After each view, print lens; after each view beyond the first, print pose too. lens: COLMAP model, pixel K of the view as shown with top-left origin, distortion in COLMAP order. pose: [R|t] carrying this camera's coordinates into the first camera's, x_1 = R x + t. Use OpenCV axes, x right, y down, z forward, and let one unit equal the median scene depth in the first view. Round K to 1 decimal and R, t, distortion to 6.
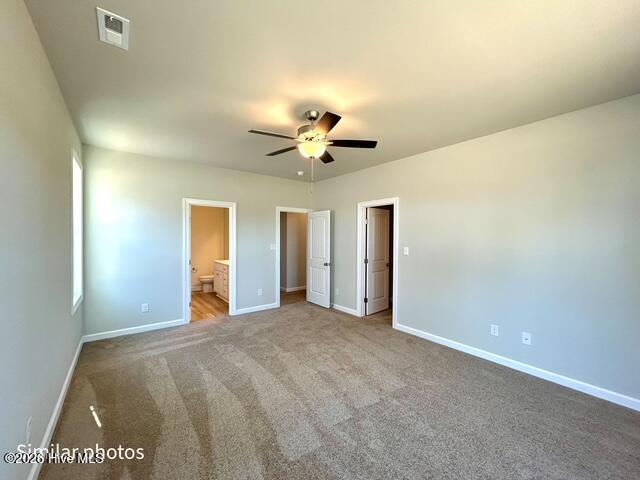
lens RADIAL K [[258.2, 0, 320.0], [0, 258.2, 240.0], [0, 0, 1]] dist [0.000281, 0.000827]
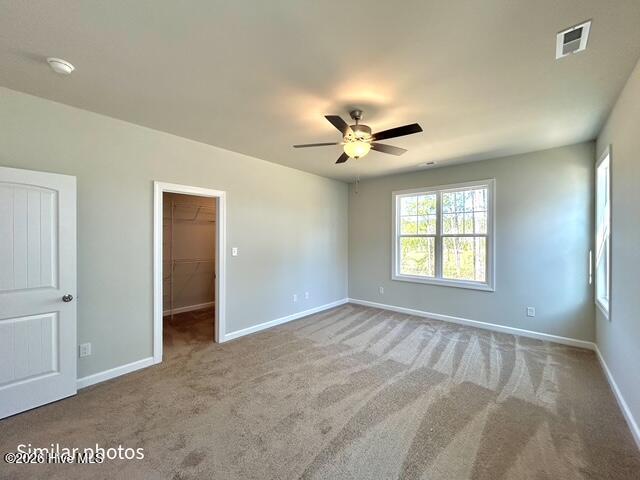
lens RADIAL K [[258.2, 0, 320.0], [0, 258.2, 240.0], [0, 0, 1]] dist [0.000281, 0.000827]
pose [[-0.186473, -0.011582, 0.982392, -0.639711], [0.004164, 0.999912, 0.012579, -0.010484], [-0.982451, 0.006436, -0.186409, 0.855419]]
